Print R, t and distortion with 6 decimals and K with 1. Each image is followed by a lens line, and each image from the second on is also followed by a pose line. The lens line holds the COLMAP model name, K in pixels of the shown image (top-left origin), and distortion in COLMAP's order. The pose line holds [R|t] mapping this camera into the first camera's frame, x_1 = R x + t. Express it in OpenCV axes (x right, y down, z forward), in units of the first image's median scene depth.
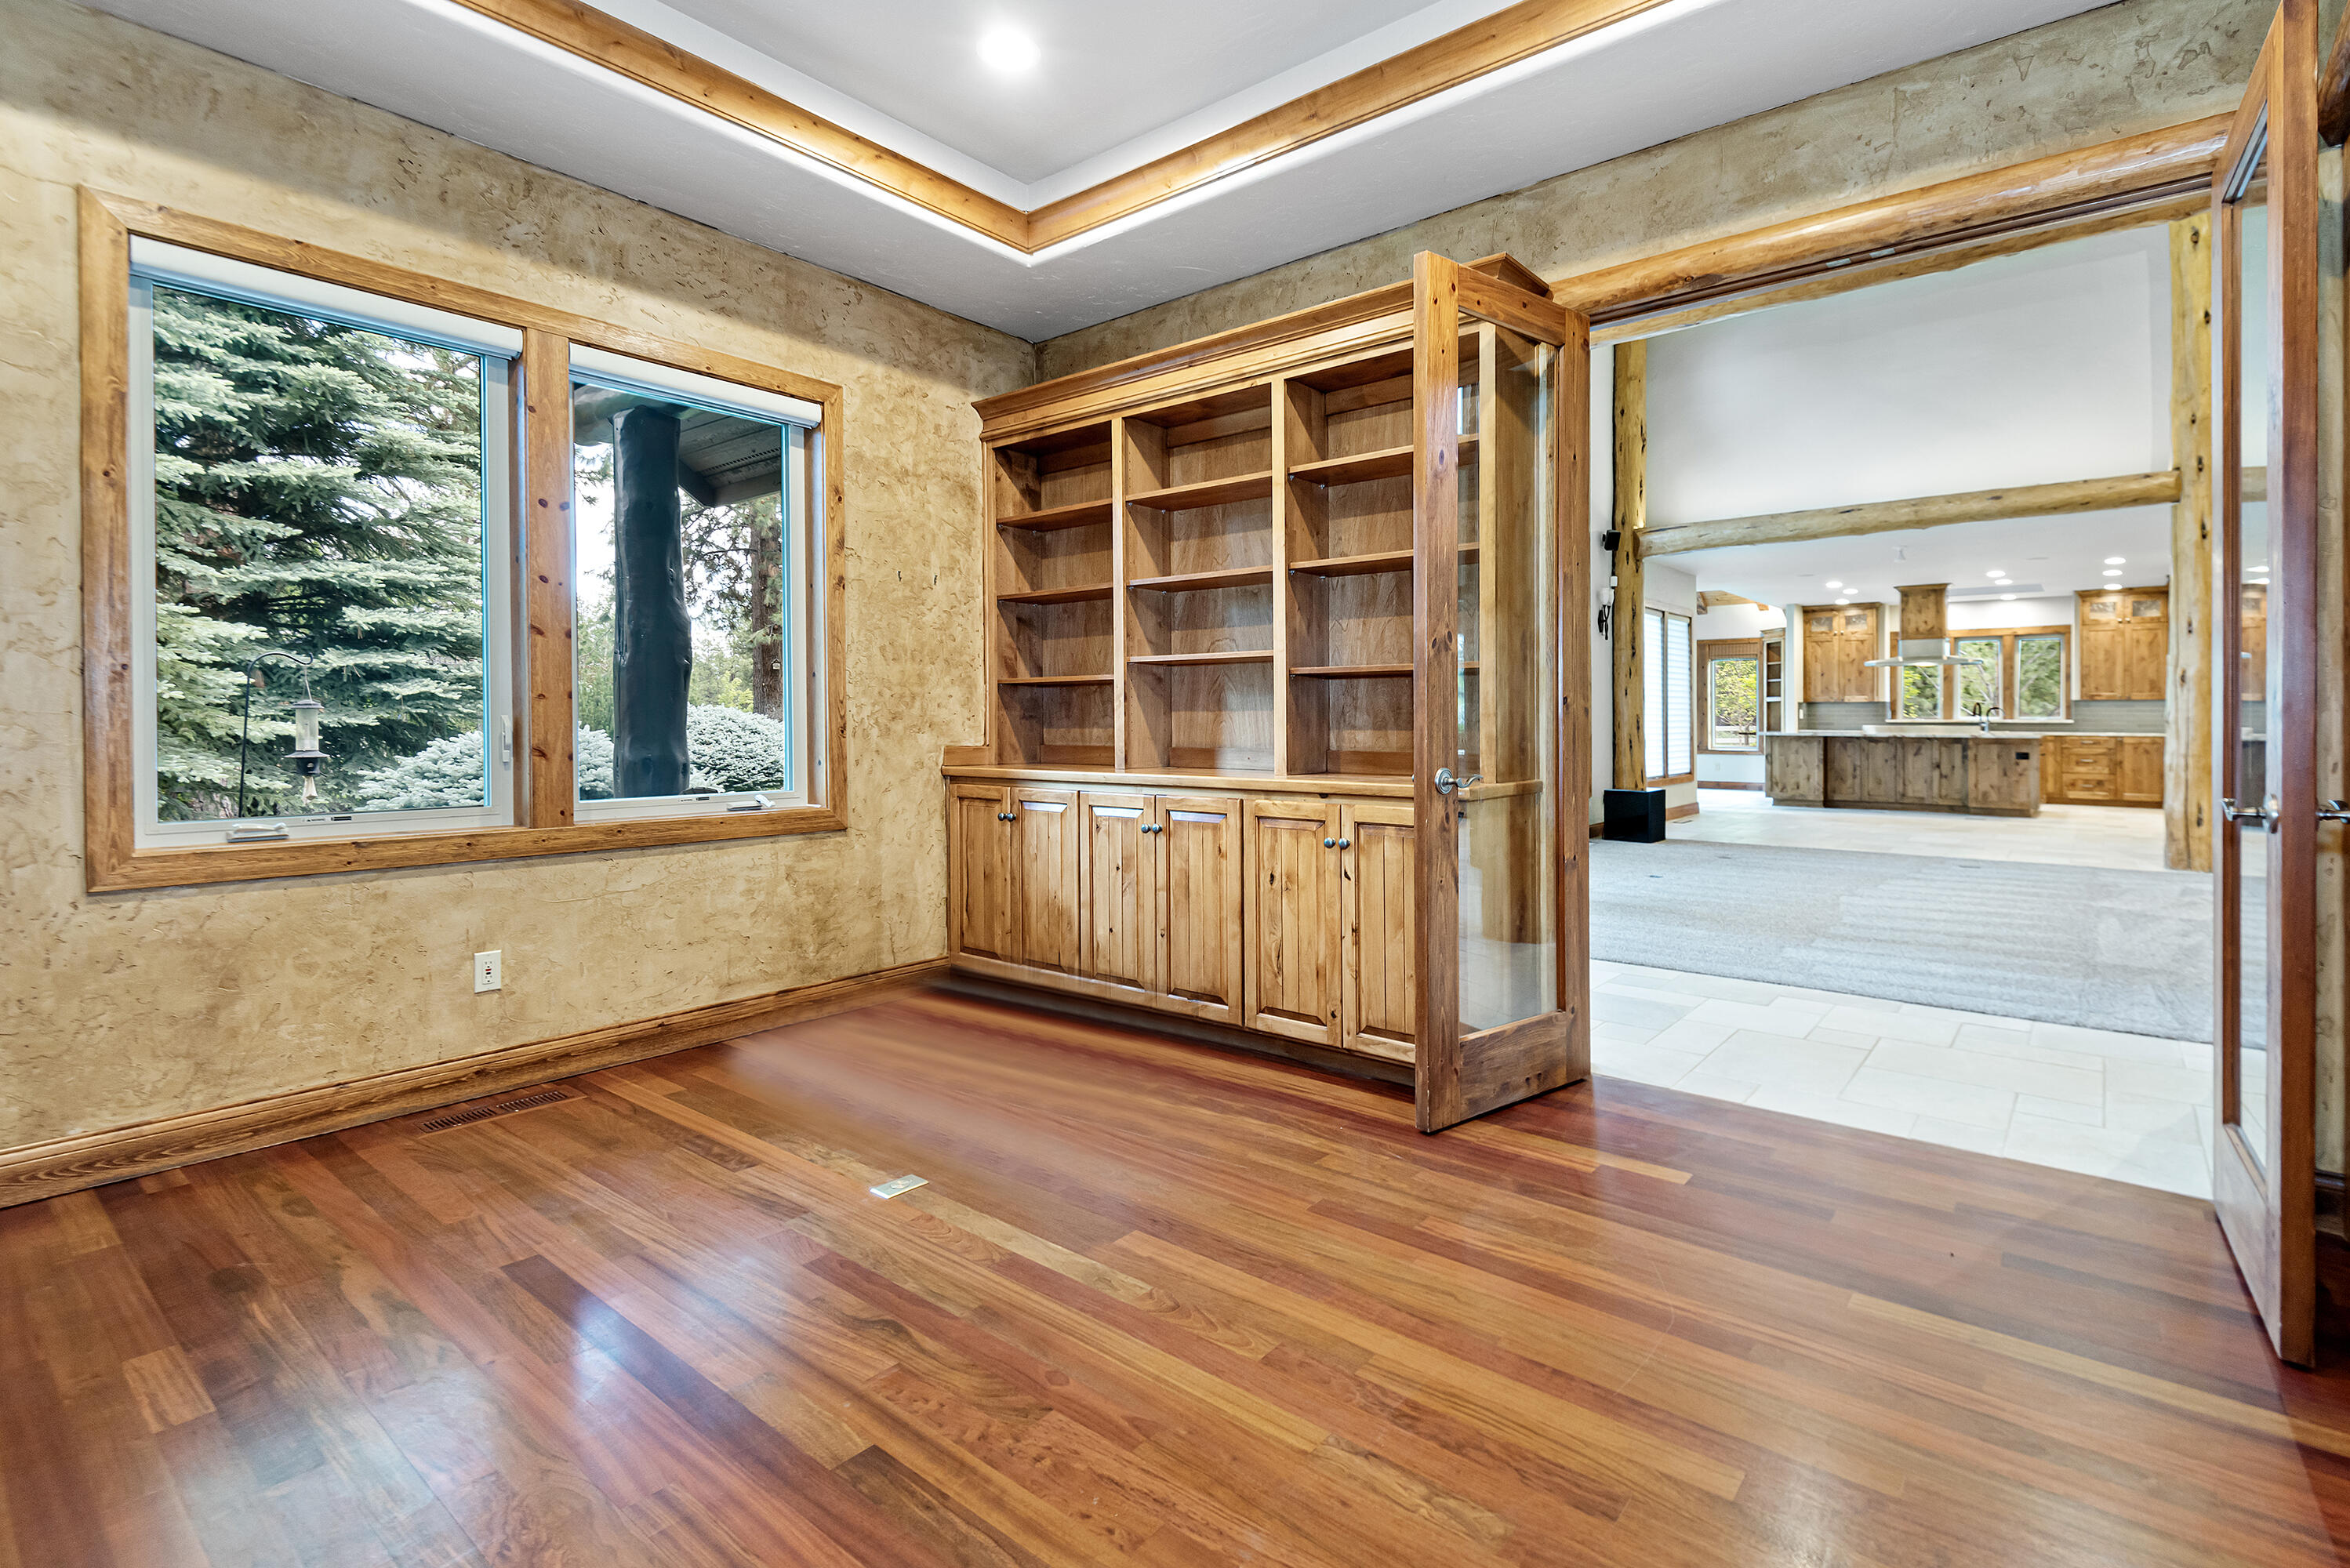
lens RADIAL K [[1353.0, 0, 1020.8], [0, 1353.0, 715.0], [0, 0, 1]] dist [0.062487, 0.000254]
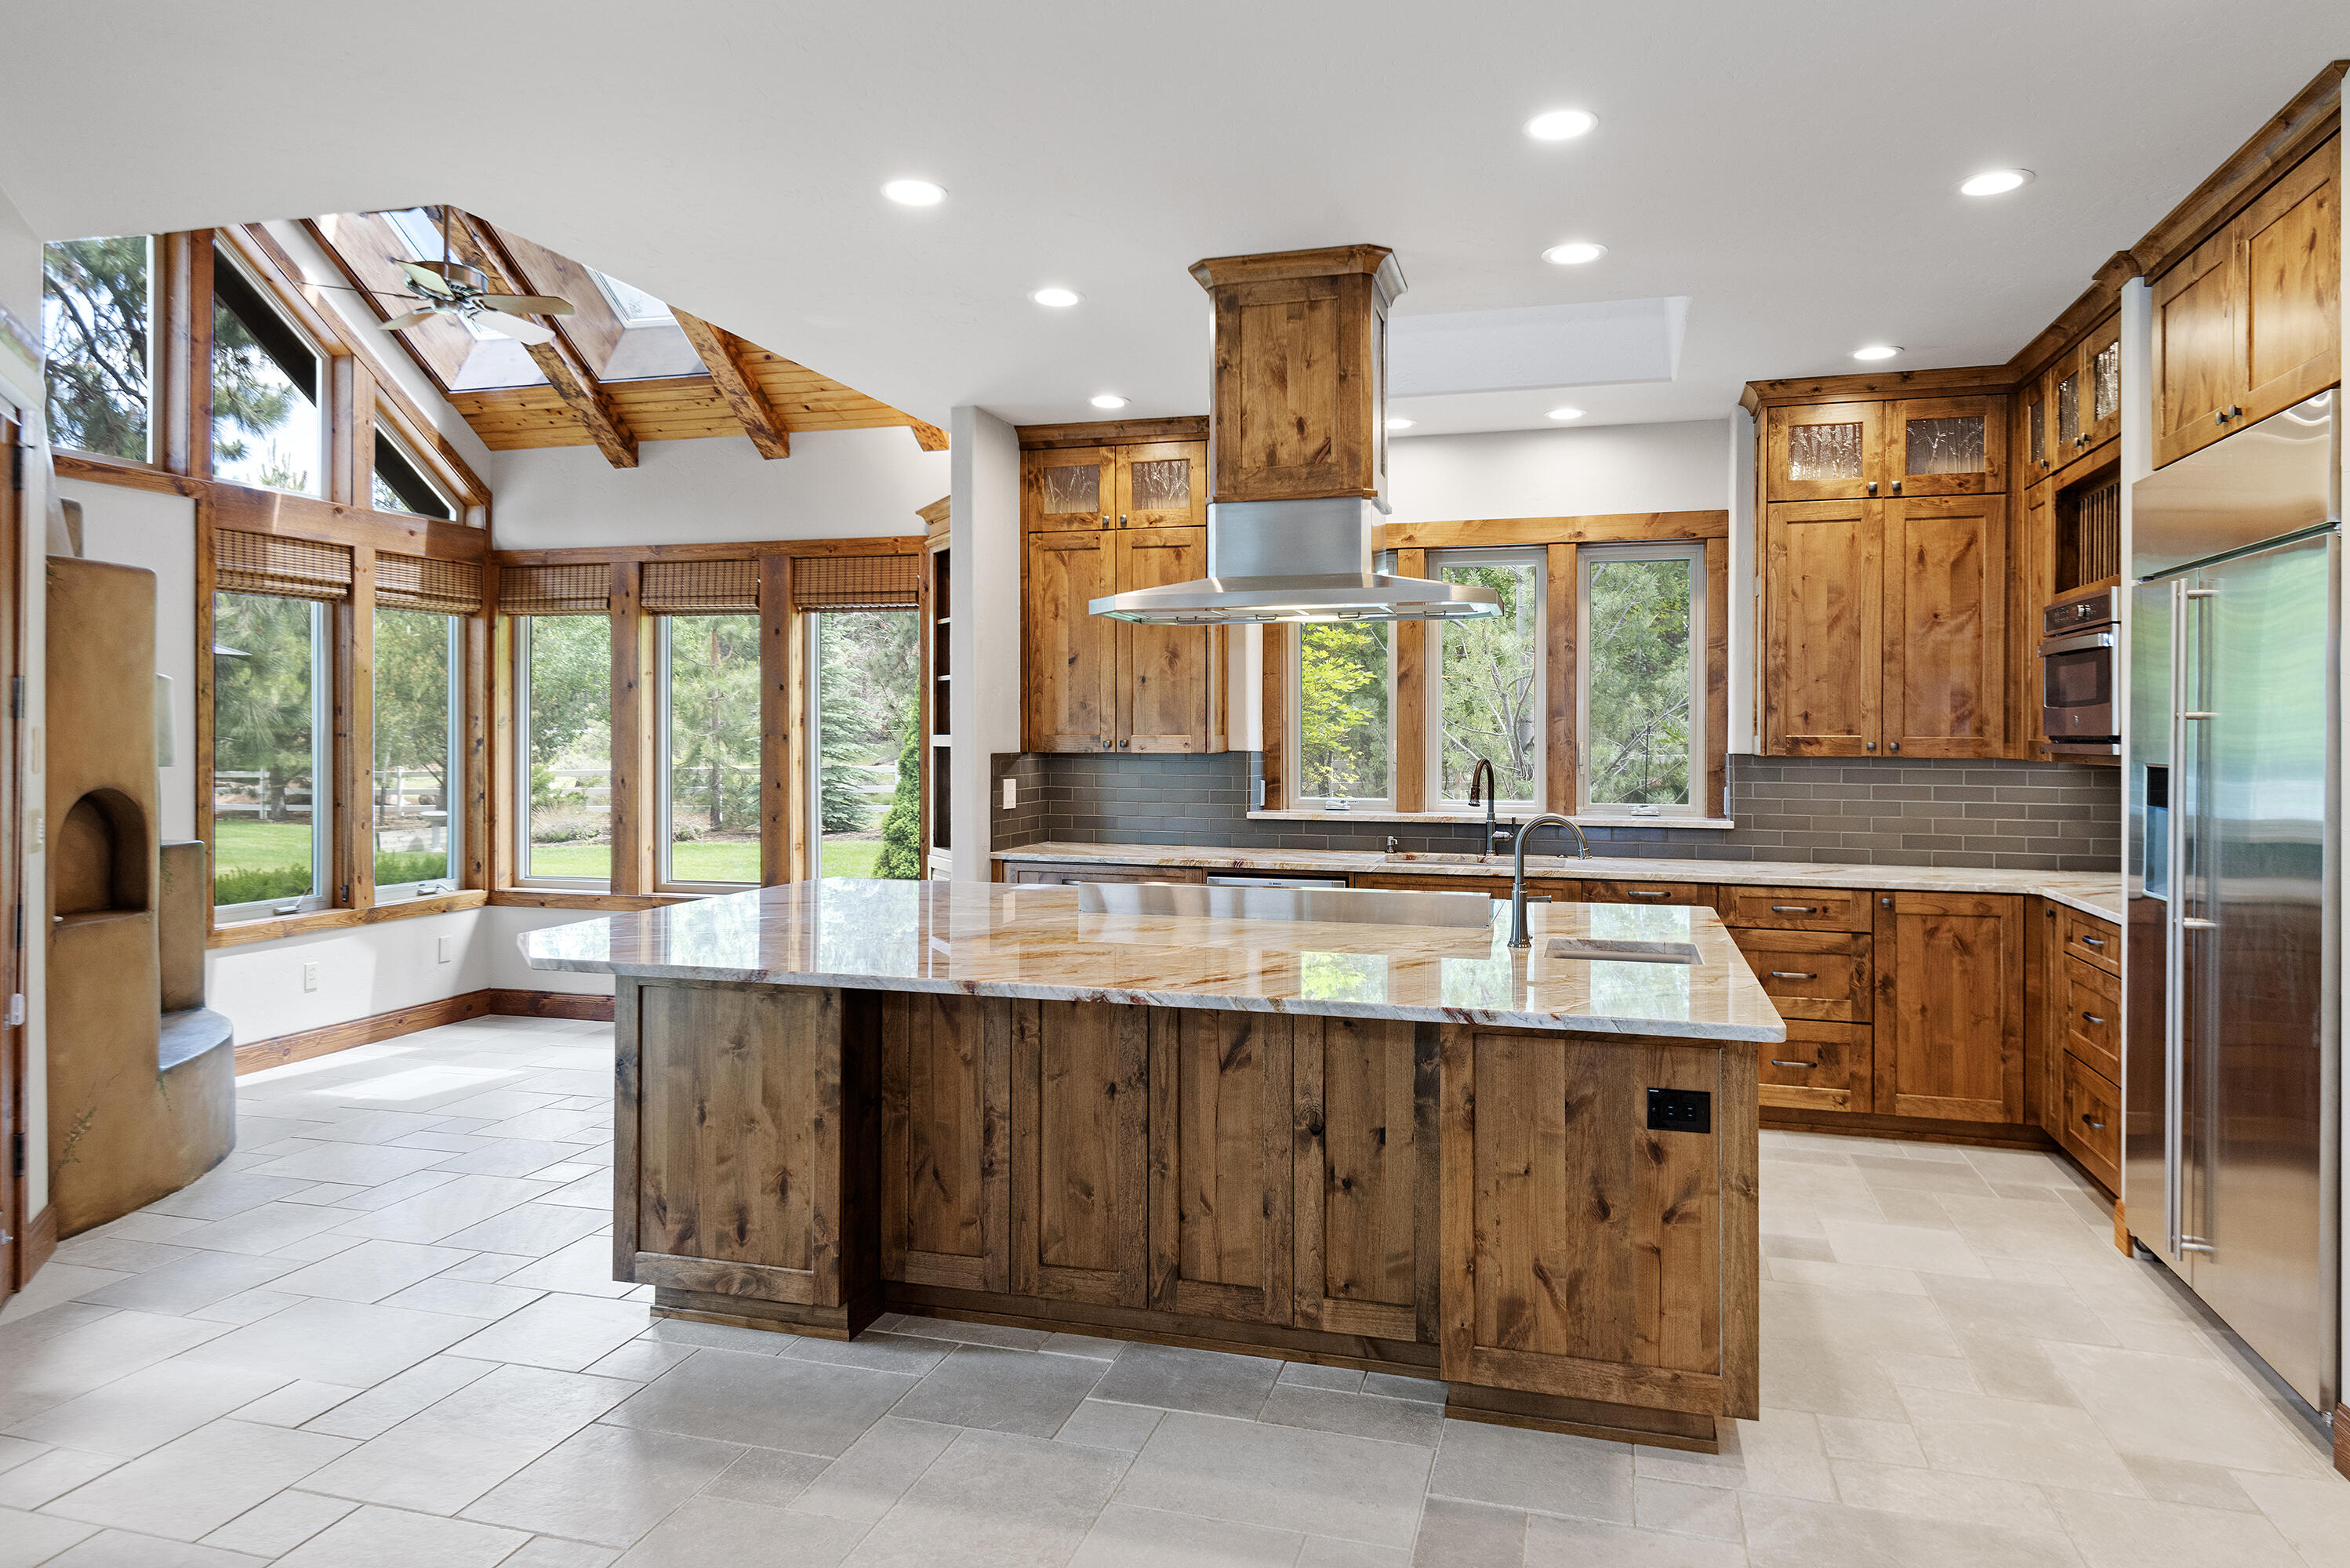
lens RADIAL K [[1403.0, 0, 1282.4], [0, 1403.0, 743.3], [0, 0, 1]] dist [0.030083, -0.017750]
pose [[0.895040, -0.004811, 0.445960, 0.547485], [-0.003673, 0.999828, 0.018157, -0.019128], [-0.445970, -0.017889, 0.894869, 0.797769]]
